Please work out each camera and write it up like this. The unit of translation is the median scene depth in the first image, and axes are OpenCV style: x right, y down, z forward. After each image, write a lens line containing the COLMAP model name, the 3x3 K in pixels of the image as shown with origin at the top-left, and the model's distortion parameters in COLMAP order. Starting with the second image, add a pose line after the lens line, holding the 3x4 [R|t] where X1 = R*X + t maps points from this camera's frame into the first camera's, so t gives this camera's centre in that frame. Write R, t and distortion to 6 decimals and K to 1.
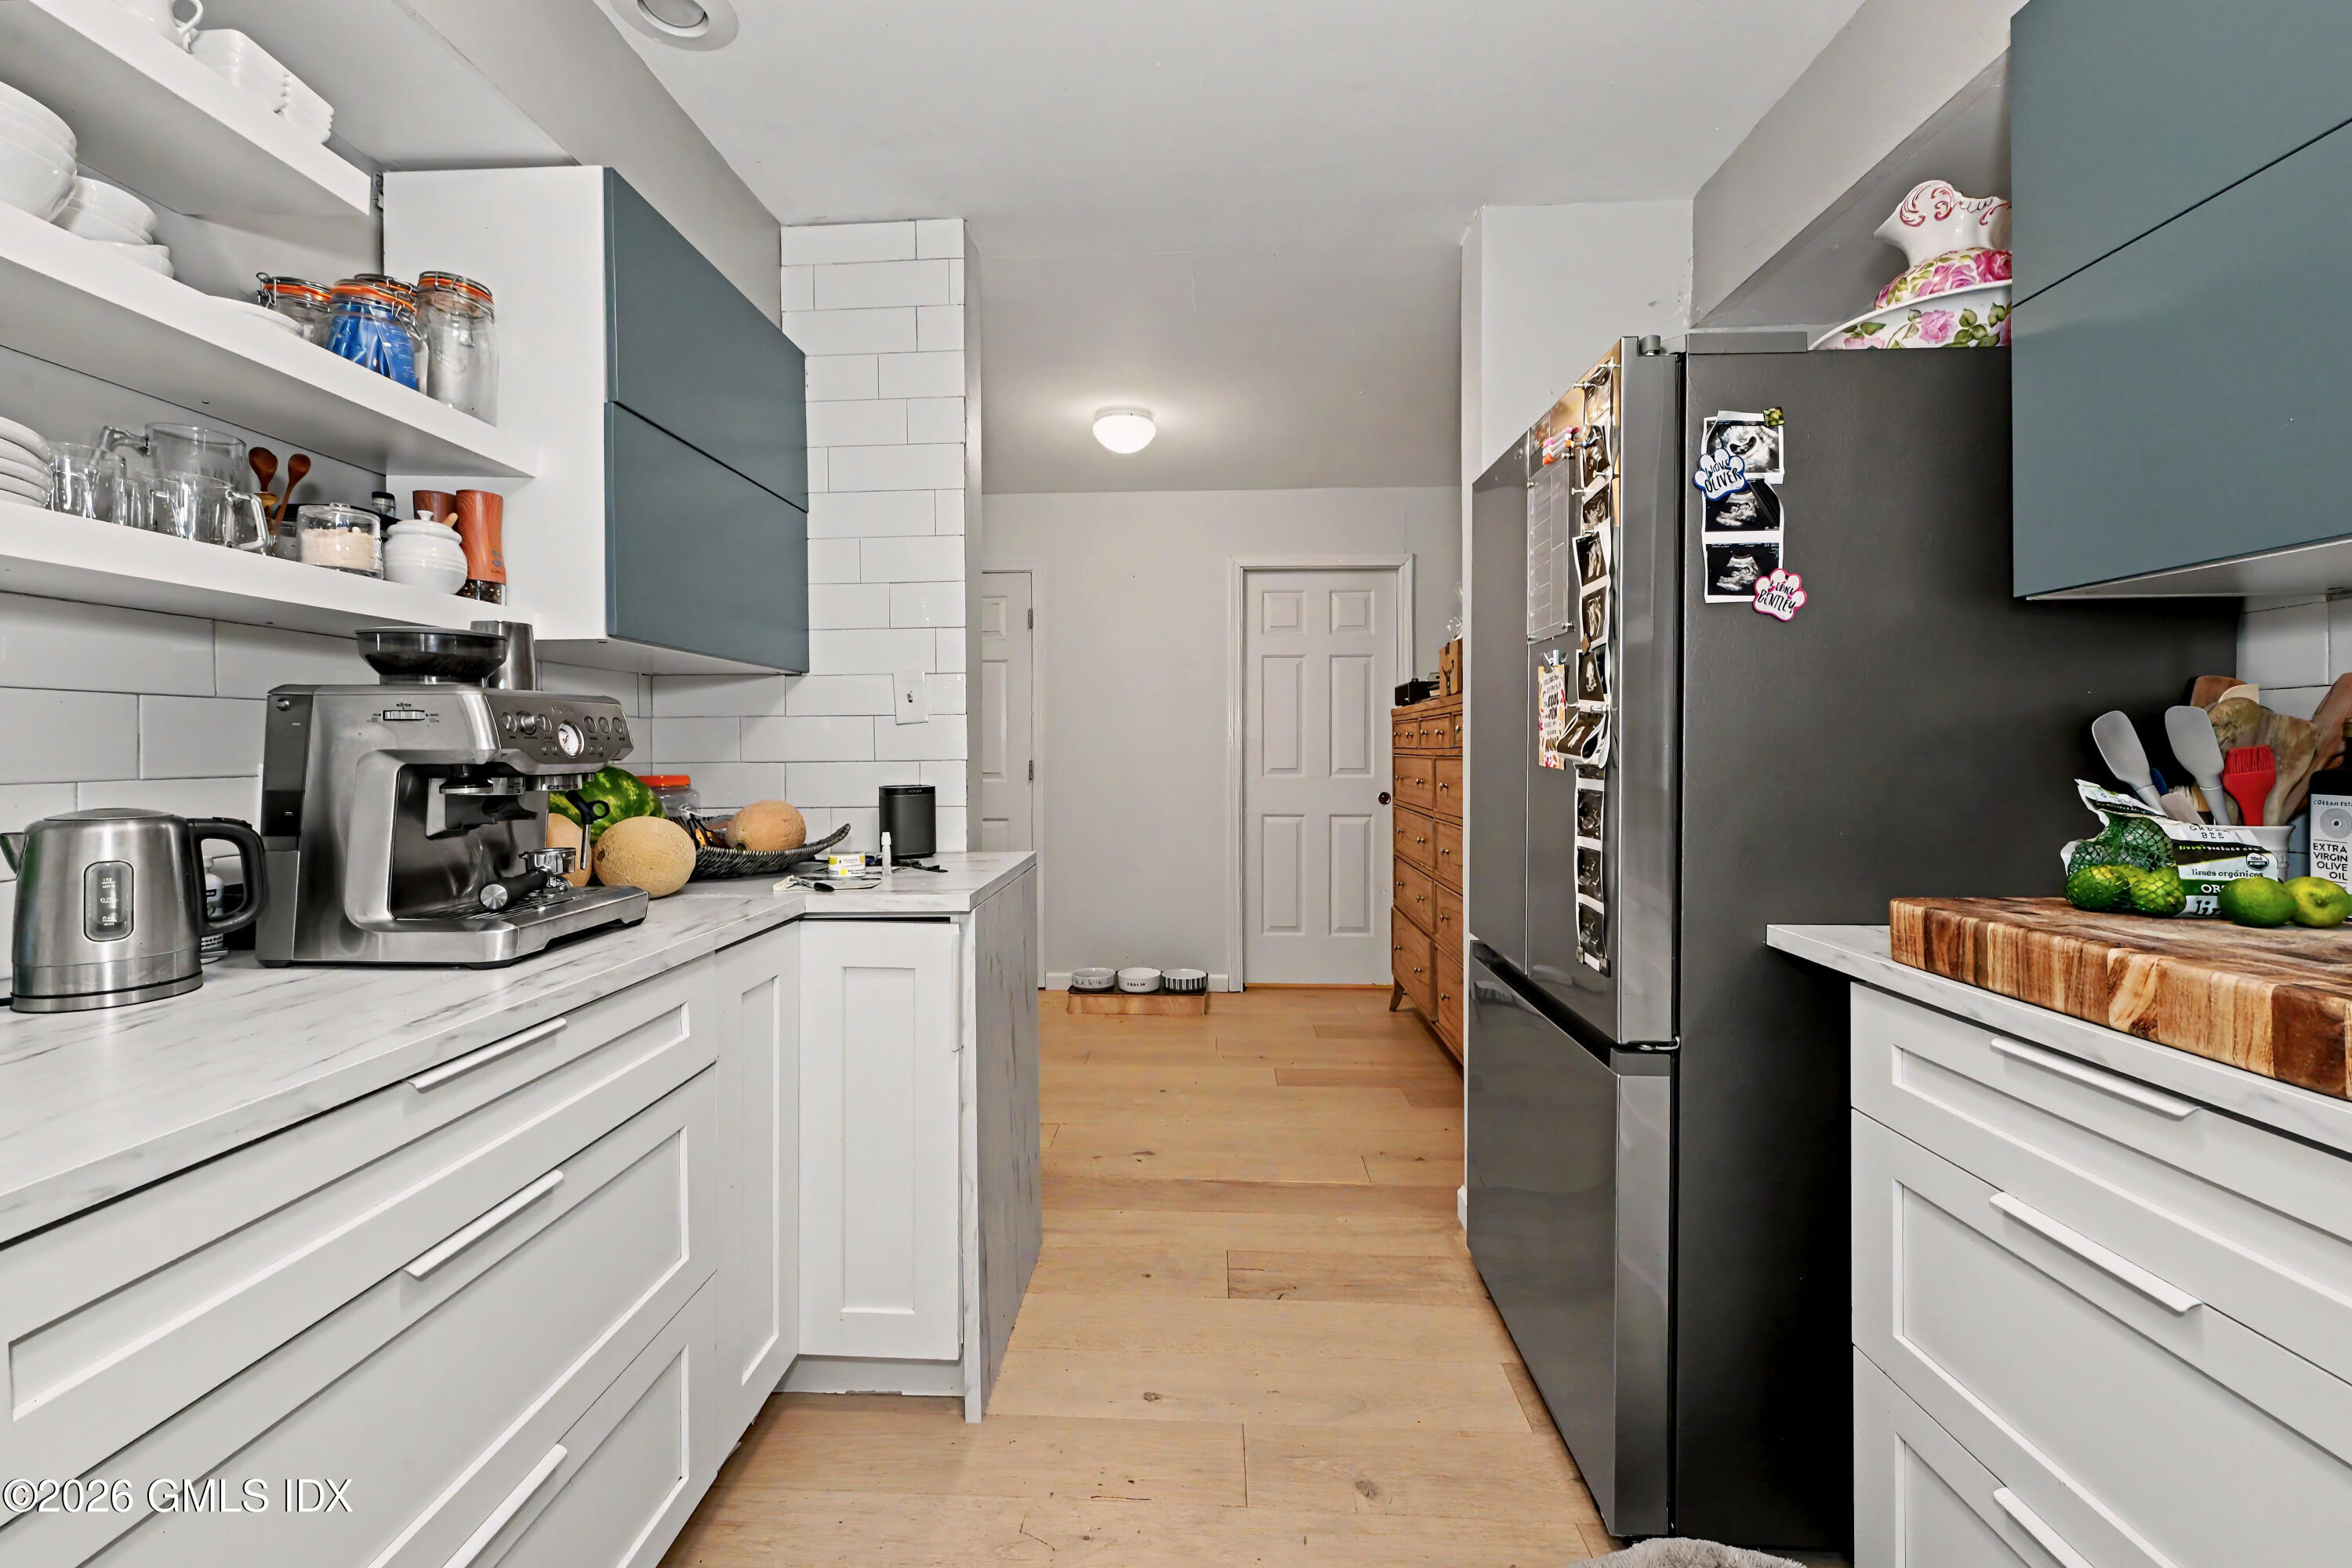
lens RADIAL K [[980.1, 0, 1151.1], [0, 980.1, 769.9], [0, 0, 1]] dist [-0.000385, -0.000162]
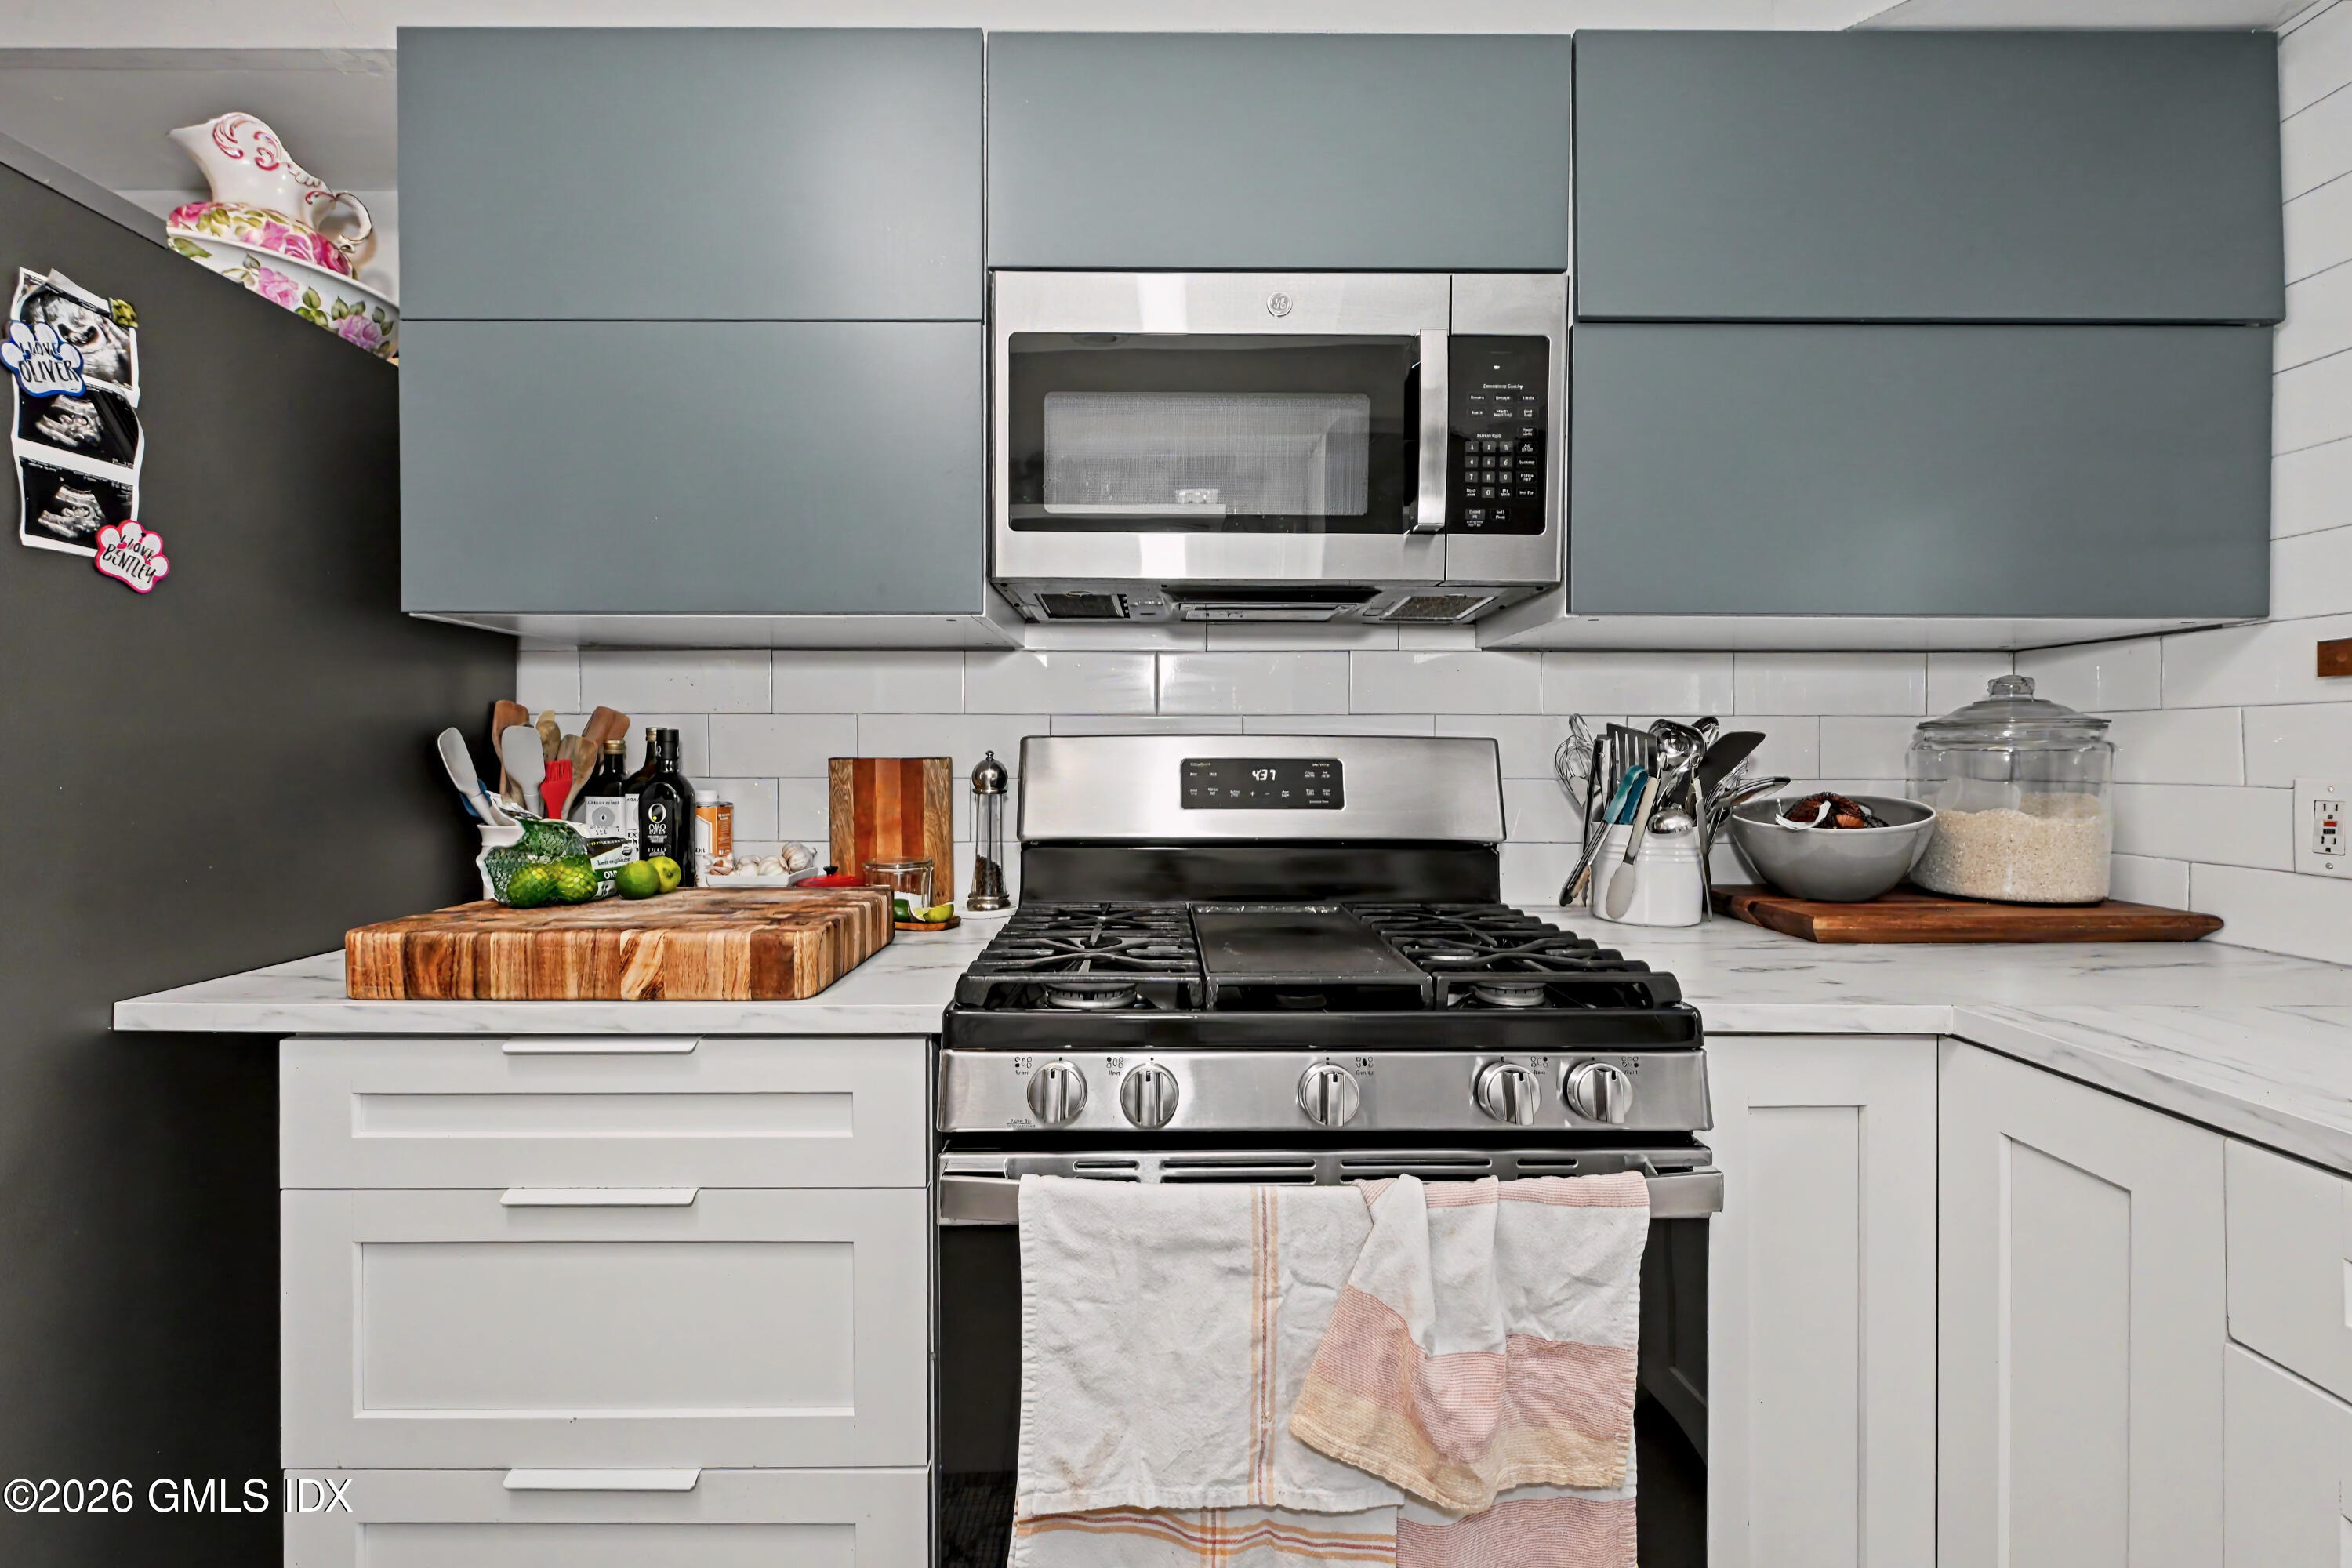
lens RADIAL K [[980.1, 0, 1151.1], [0, 980.1, 769.9], [0, 0, 1]] dist [-0.000385, -0.000162]
pose [[-0.072156, -0.011524, 0.997327, -0.159976], [0.016647, 0.999780, 0.012757, -0.012599], [-0.997254, 0.017523, -0.071949, 0.286411]]
